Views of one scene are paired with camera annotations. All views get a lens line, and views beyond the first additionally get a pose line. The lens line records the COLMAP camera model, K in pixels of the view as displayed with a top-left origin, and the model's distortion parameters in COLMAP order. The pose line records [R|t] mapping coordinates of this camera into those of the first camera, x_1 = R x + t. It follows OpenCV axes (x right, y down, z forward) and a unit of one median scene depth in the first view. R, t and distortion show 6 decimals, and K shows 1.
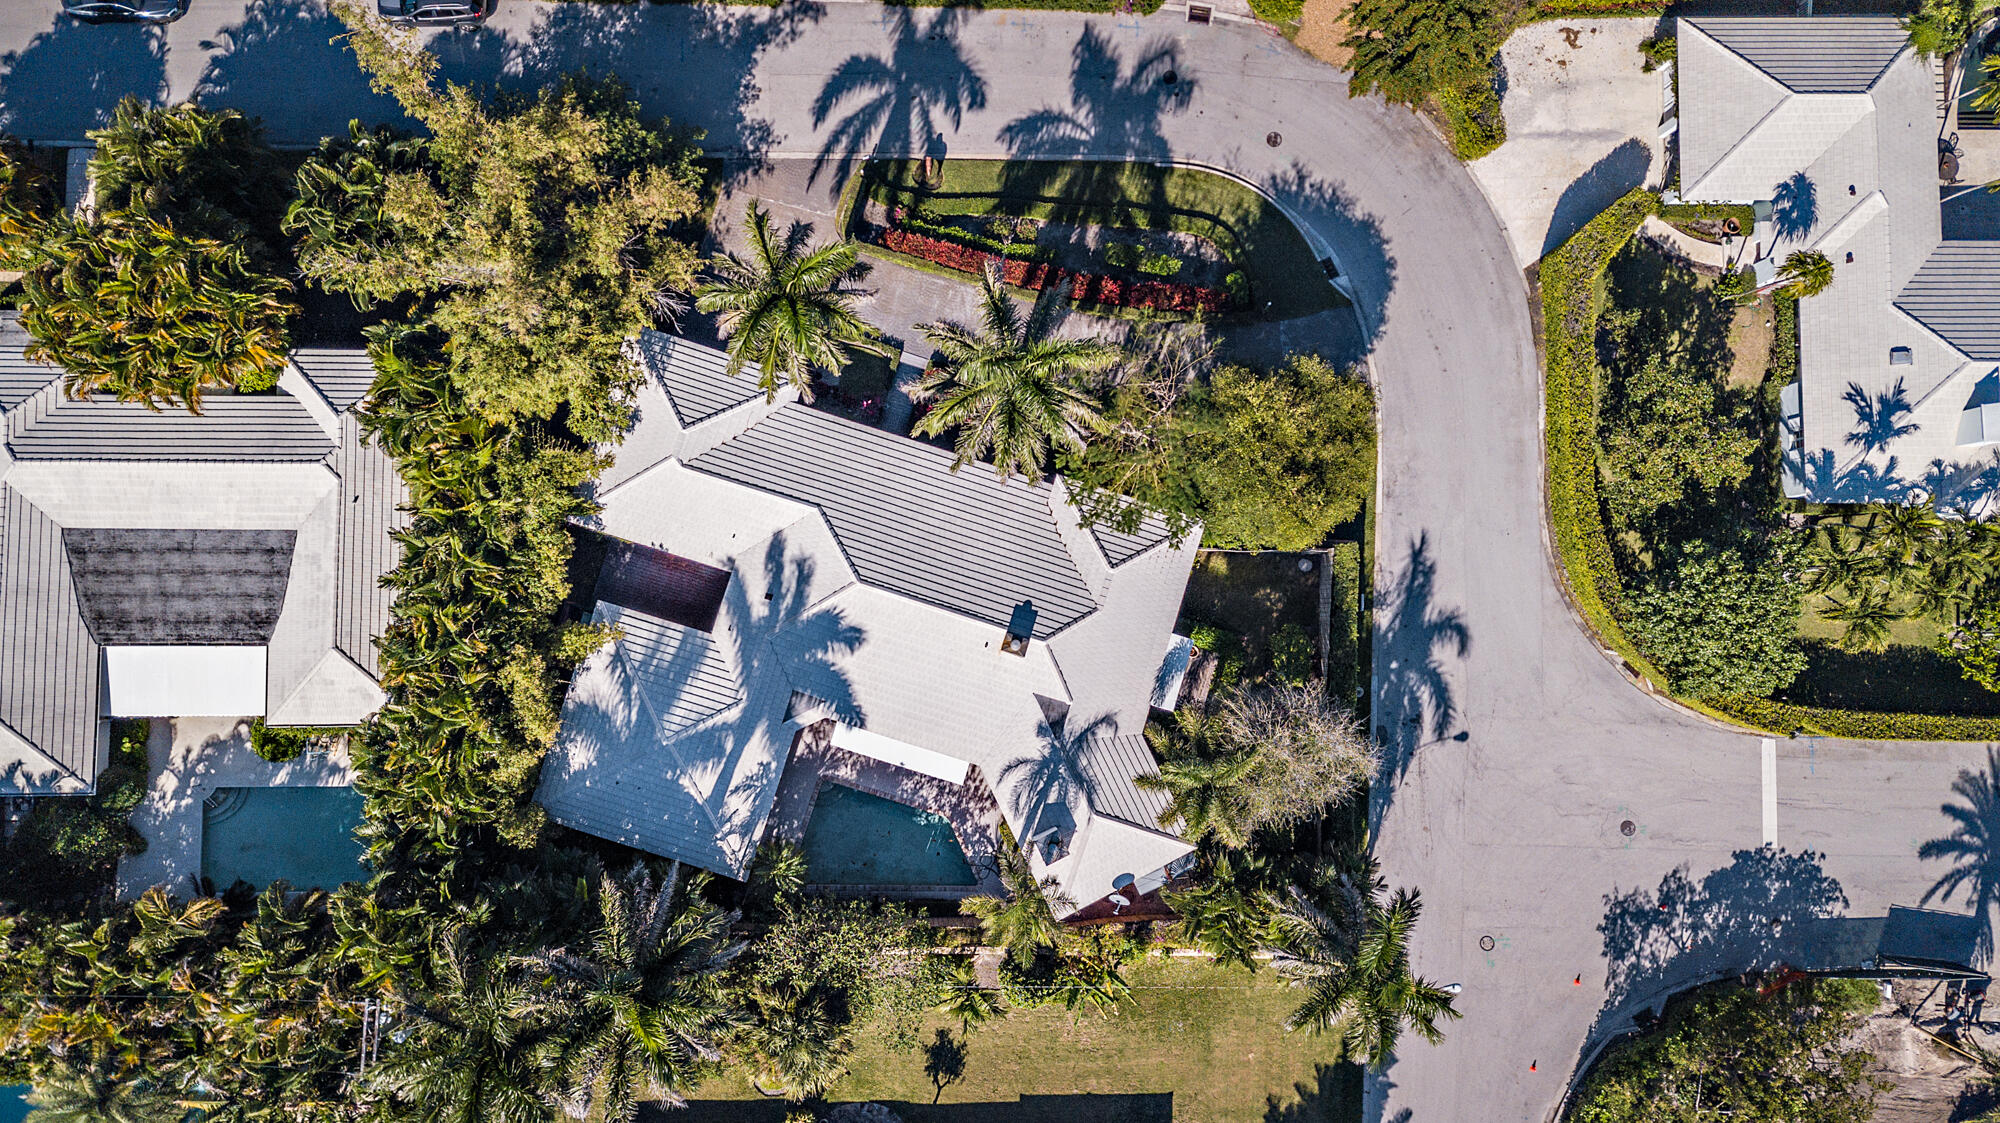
lens RADIAL K [[1522.3, 0, 998.2], [0, 1522.3, 560.5], [0, 0, 1]] dist [0.029448, 0.002128]
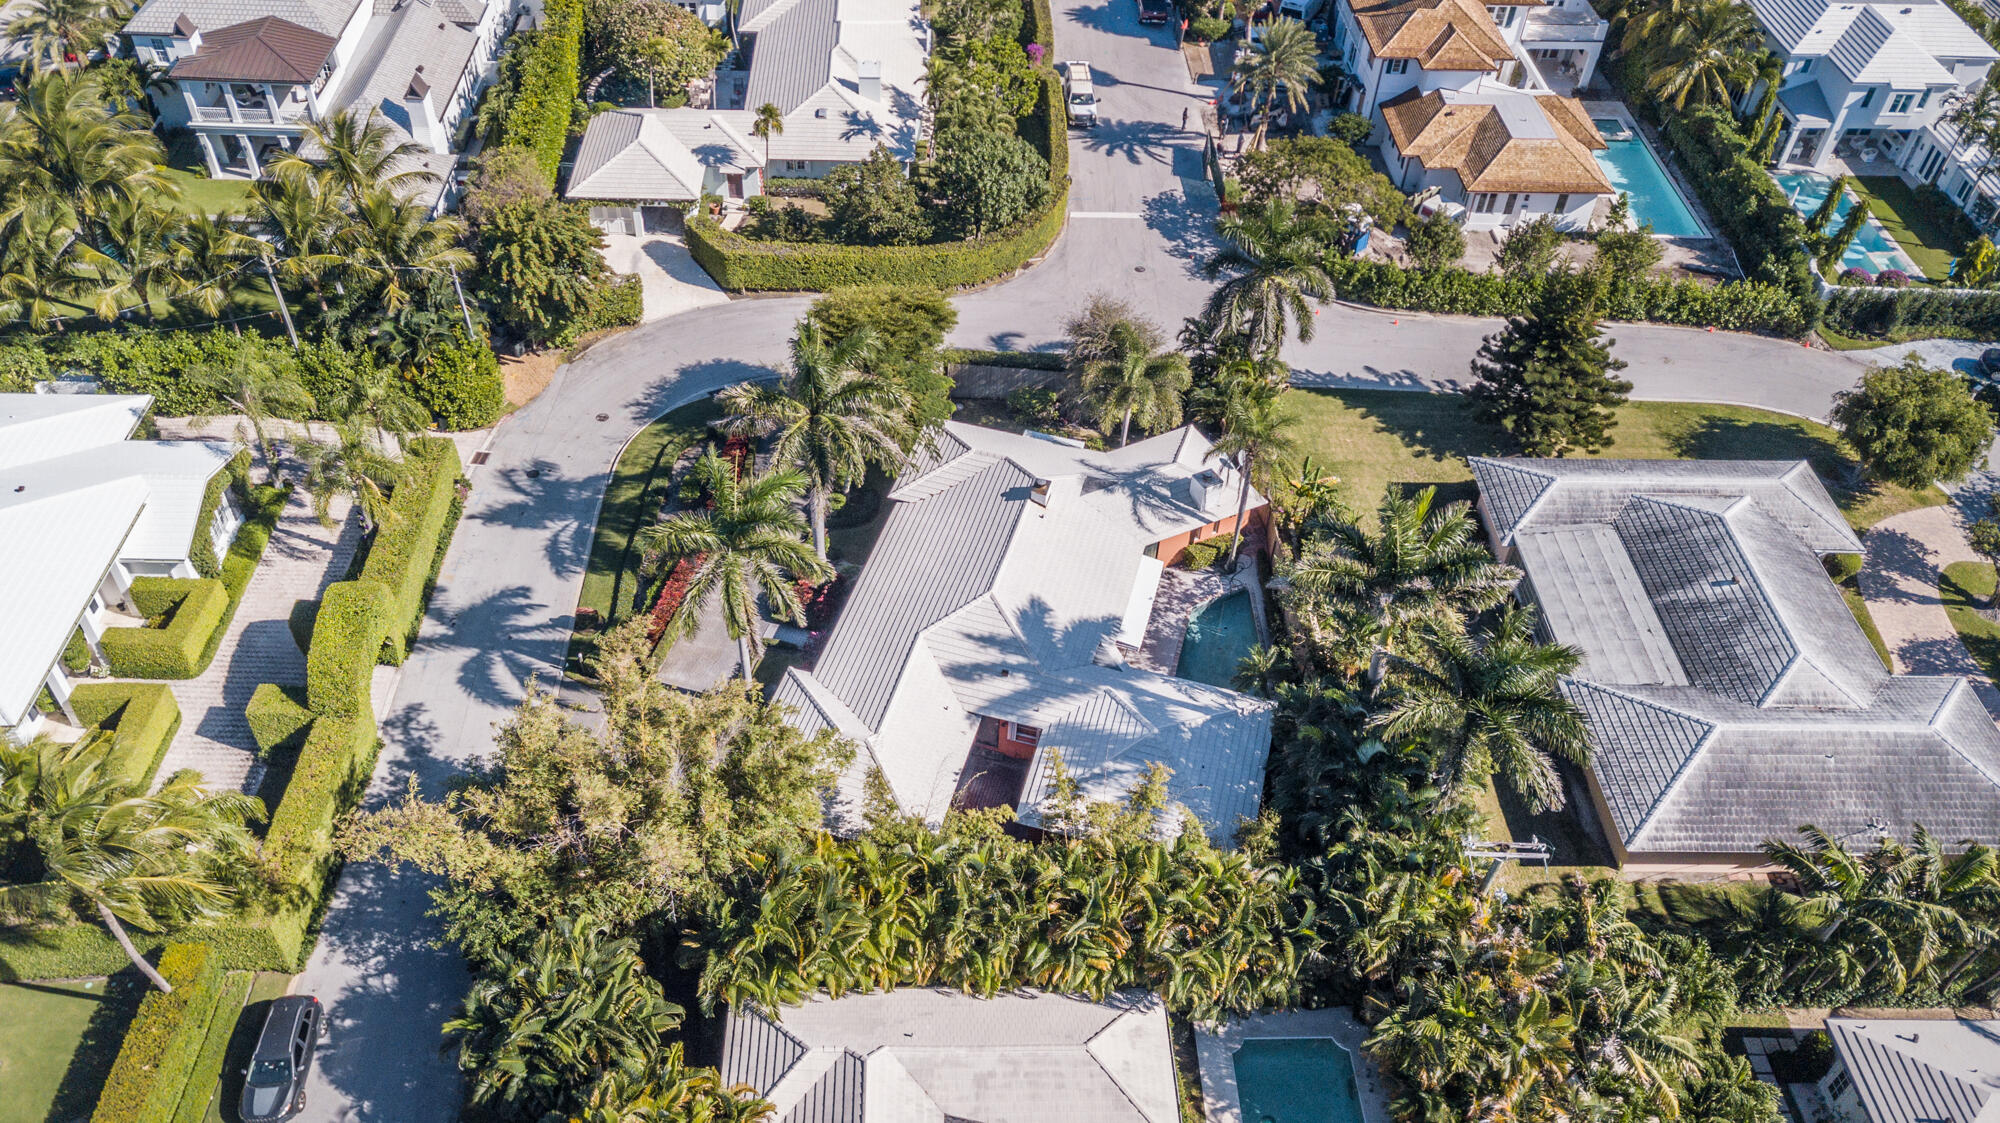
lens RADIAL K [[1522.3, 0, 997.9], [0, 1522.3, 546.4], [0, 0, 1]] dist [0.029448, 0.002128]
pose [[-0.031086, -0.717138, 0.696238, -0.747903], [0.993664, 0.053096, 0.099055, -0.081627], [-0.108003, 0.694906, 0.710944, 0.189718]]
